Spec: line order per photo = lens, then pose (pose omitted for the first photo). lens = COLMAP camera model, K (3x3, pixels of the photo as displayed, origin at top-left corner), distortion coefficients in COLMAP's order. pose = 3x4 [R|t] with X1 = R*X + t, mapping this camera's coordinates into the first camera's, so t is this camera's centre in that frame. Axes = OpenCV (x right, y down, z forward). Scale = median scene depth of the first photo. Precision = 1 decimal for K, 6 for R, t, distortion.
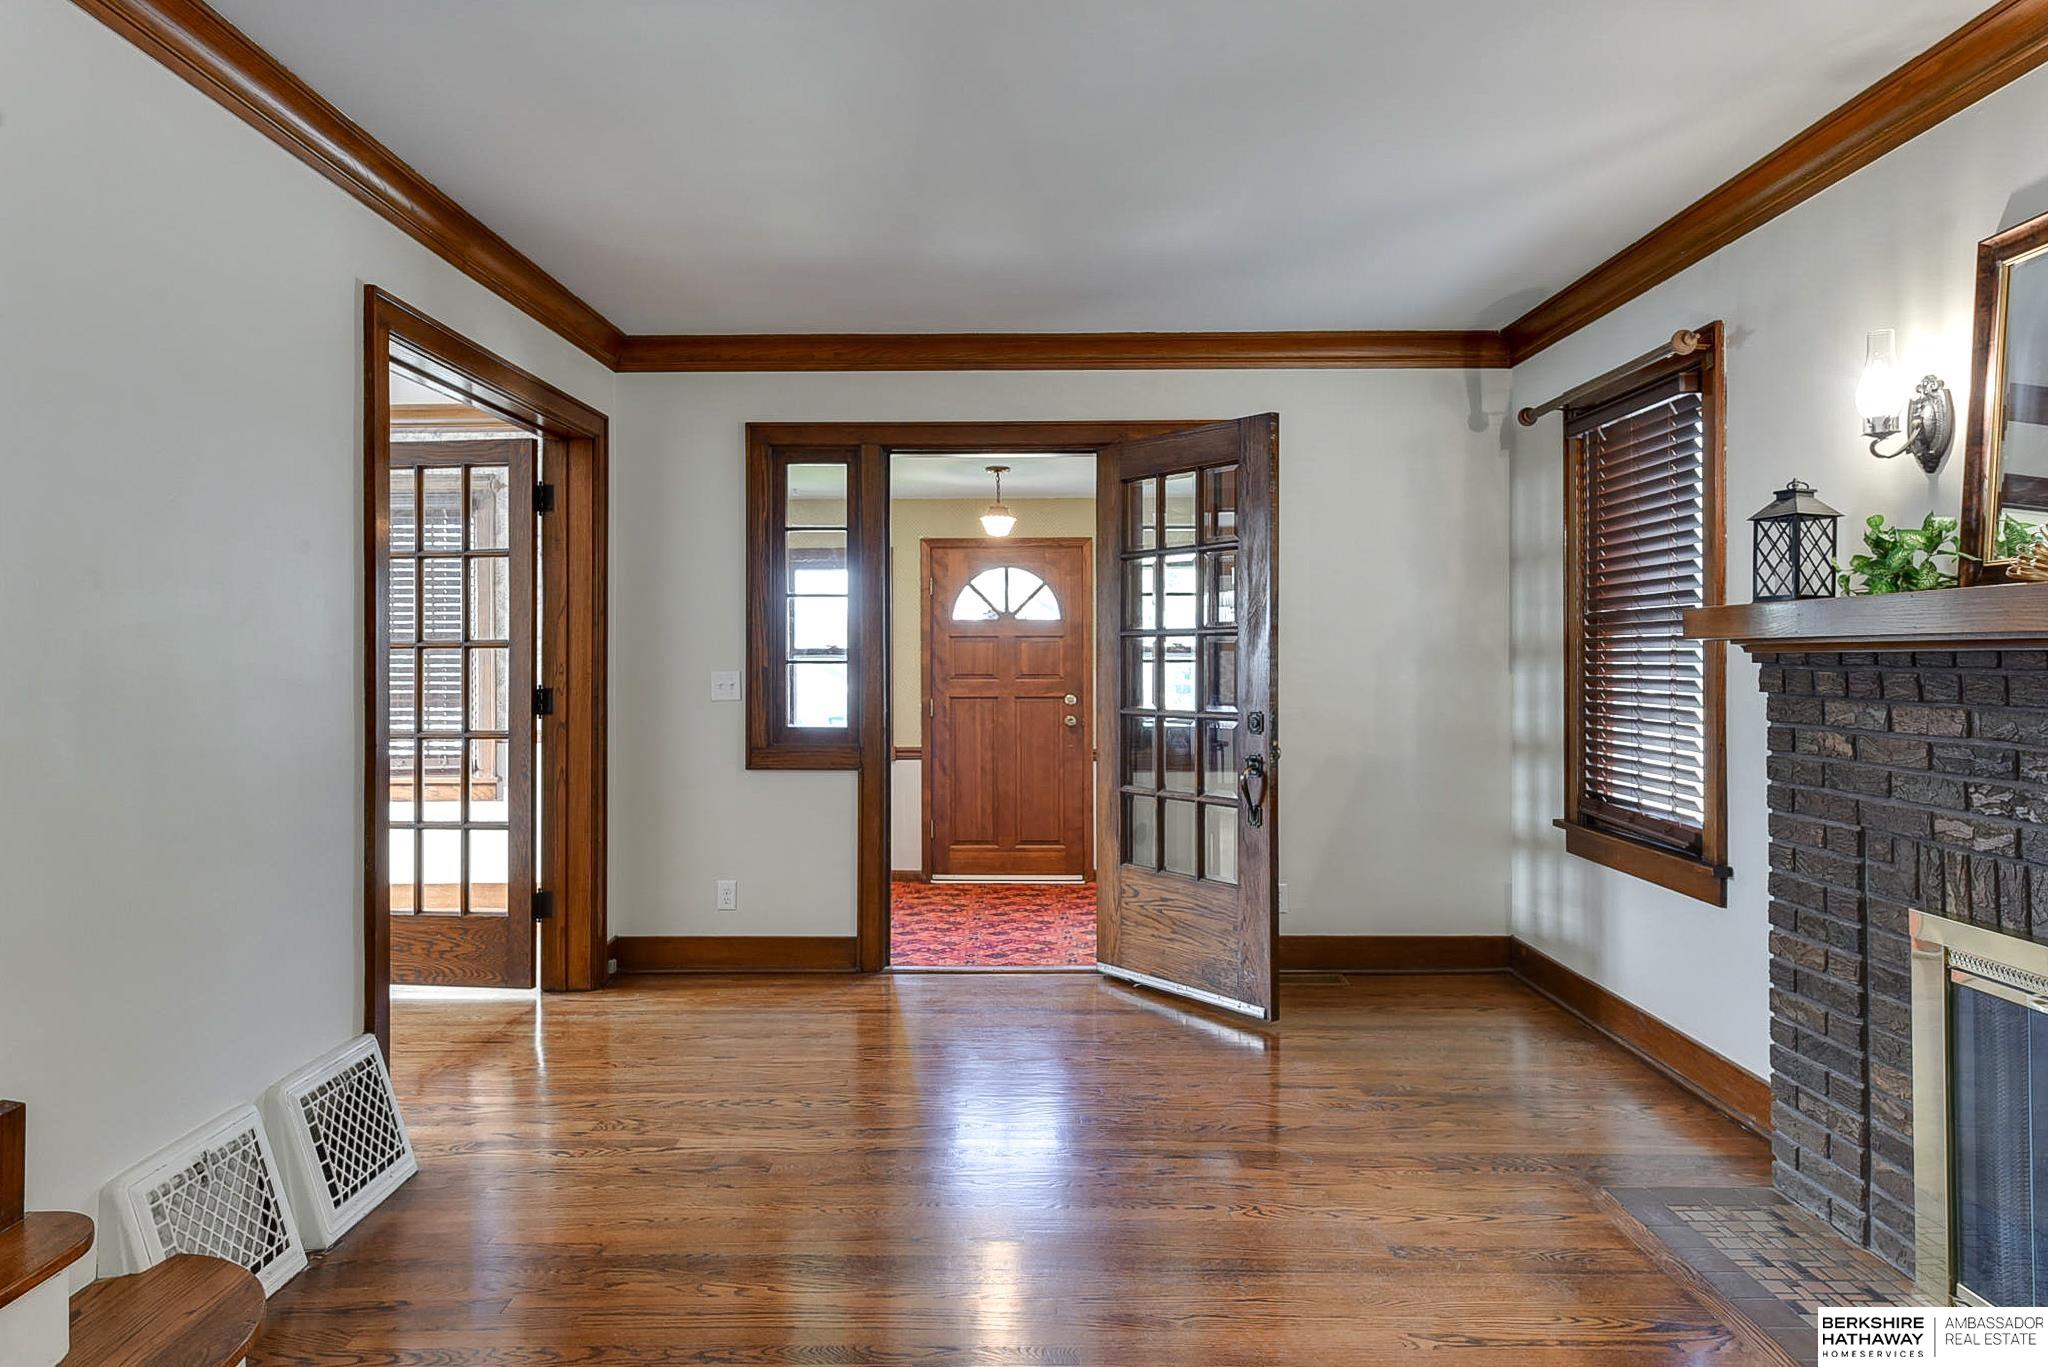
lens RADIAL K [[1249.6, 0, 1020.5], [0, 1249.6, 653.4], [0, 0, 1]] dist [0.019980, 0.003687]
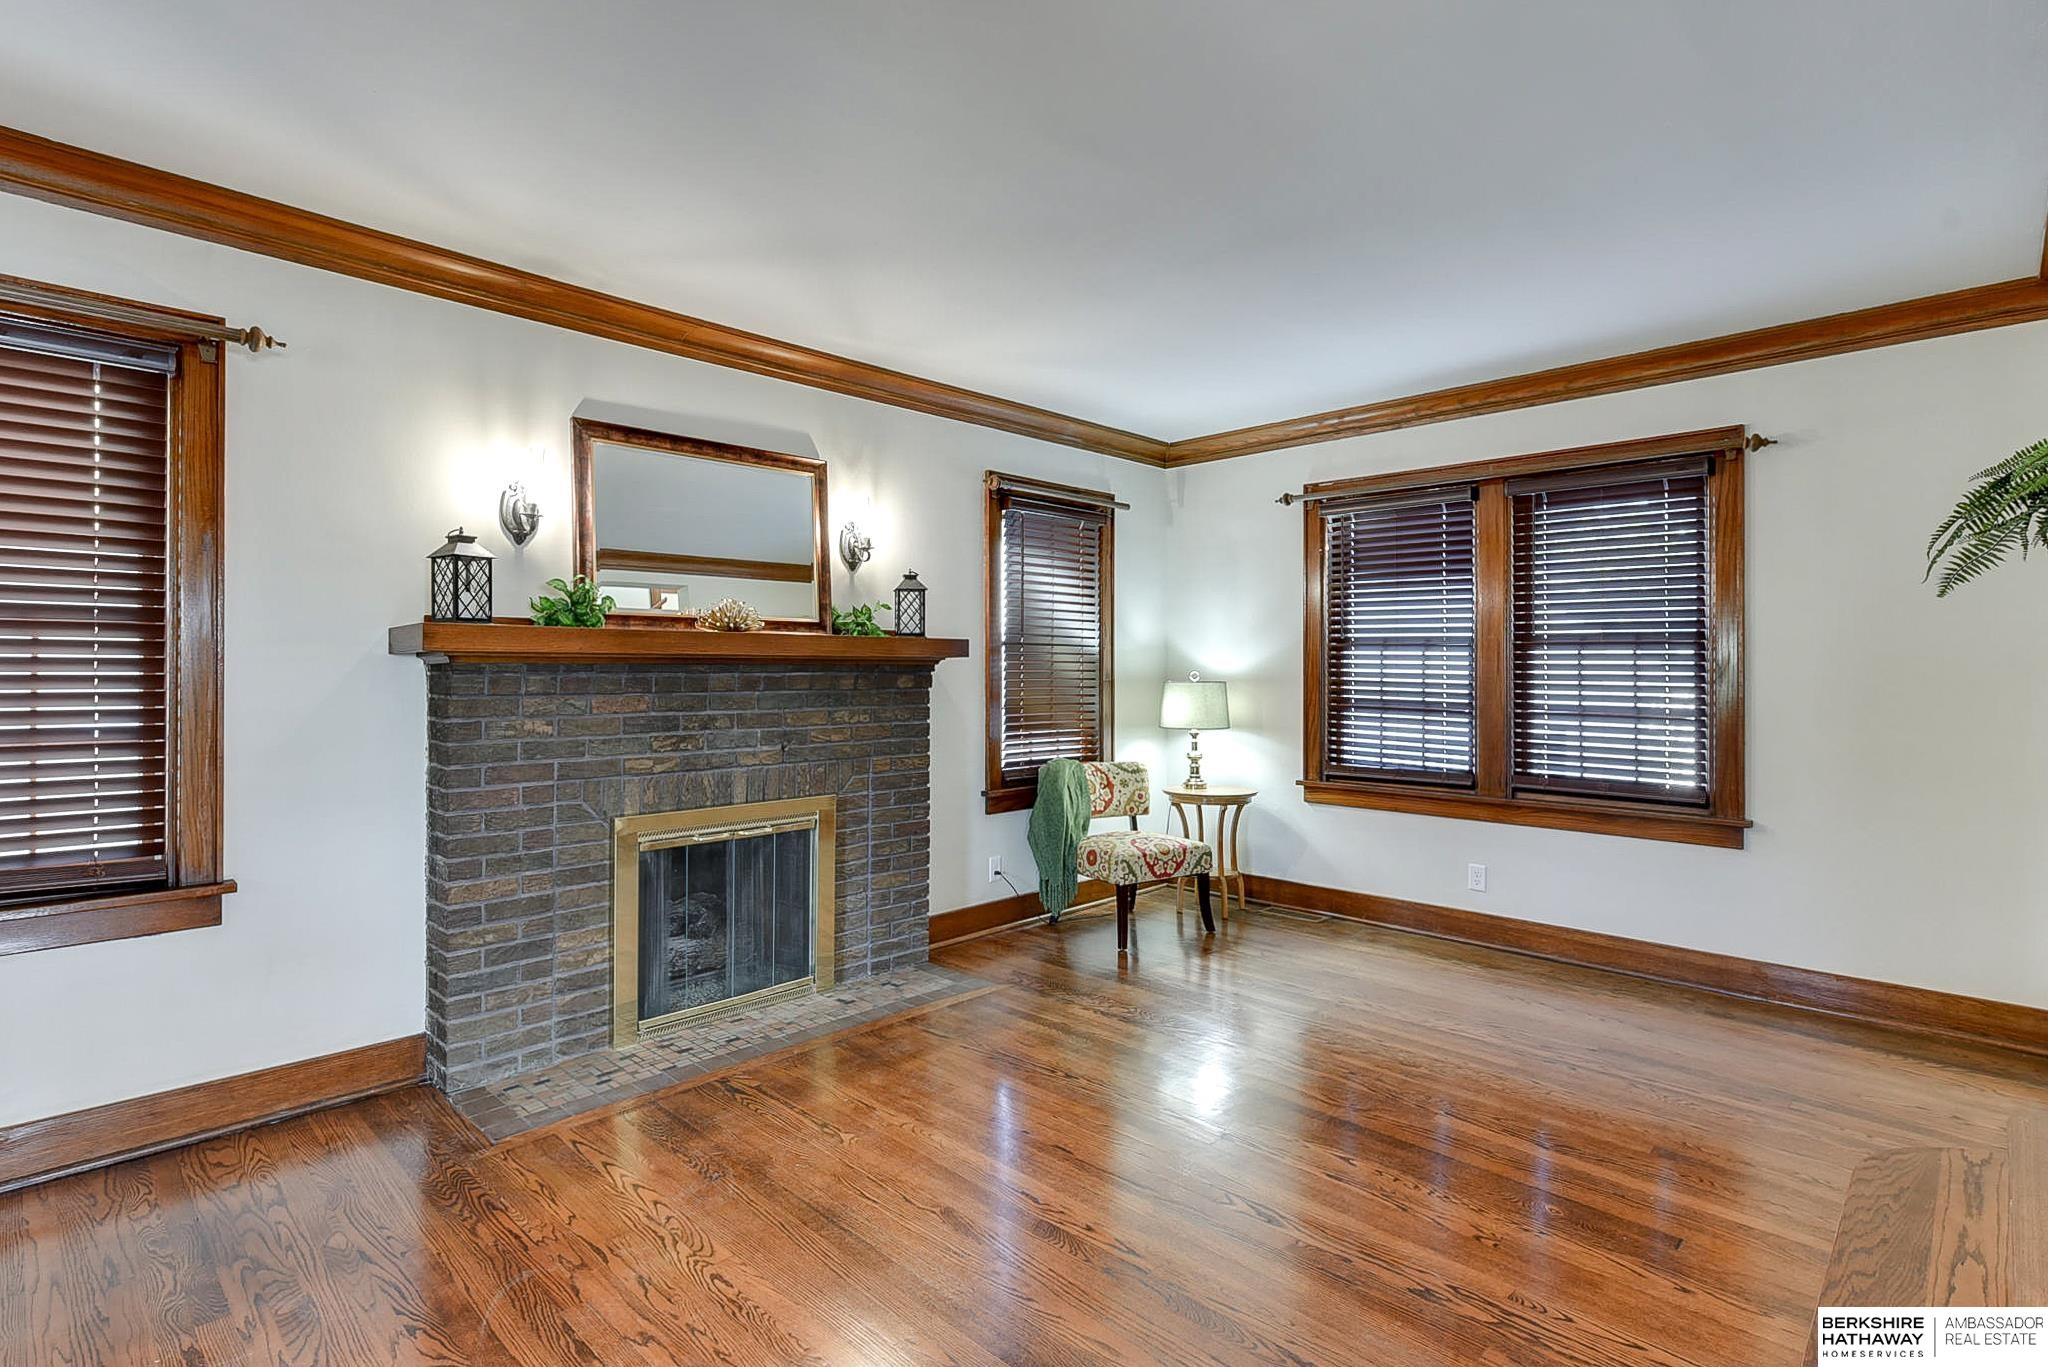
lens RADIAL K [[962.7, 0, 1031.7], [0, 962.7, 663.4], [0, 0, 1]] dist [-0.000263, -0.000881]
pose [[-0.724656, 0.004317, 0.689098, -0.401219], [-0.004891, 0.999923, -0.011407, 0.007646], [-0.689094, -0.011637, -0.724579, 1.106357]]
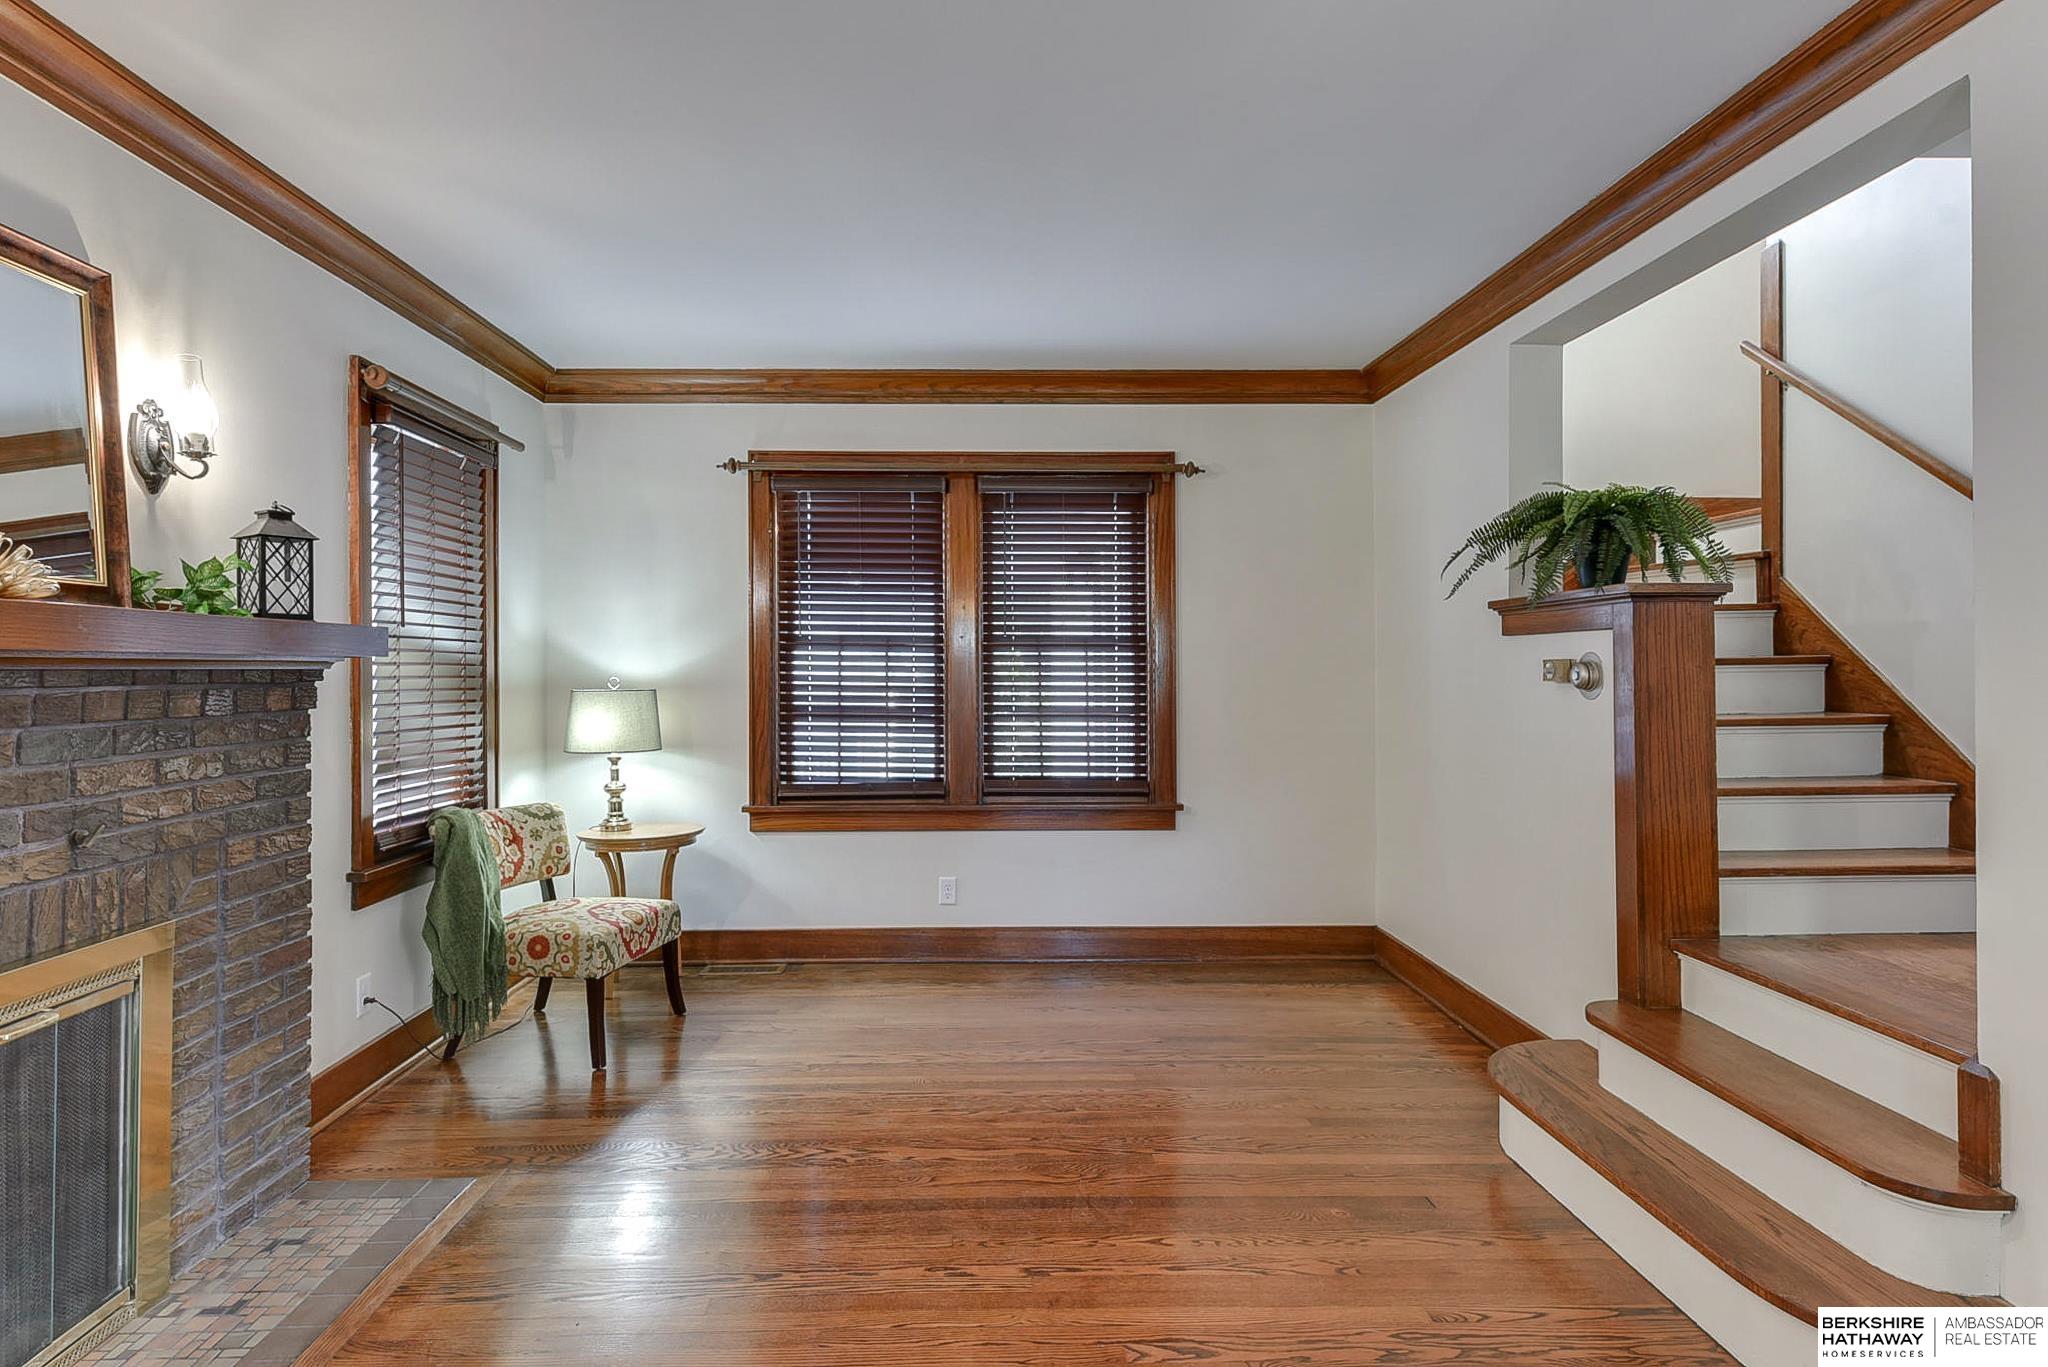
lens RADIAL K [[1052.2, 0, 988.2], [0, 1052.2, 669.9], [0, 0, 1]] dist [0.003373, -0.001281]
pose [[-0.999843, 0.006450, -0.016520, 0.016468], [0.006553, 0.999959, -0.006182, 0.004627], [0.016480, -0.006289, -0.999844, 1.097465]]
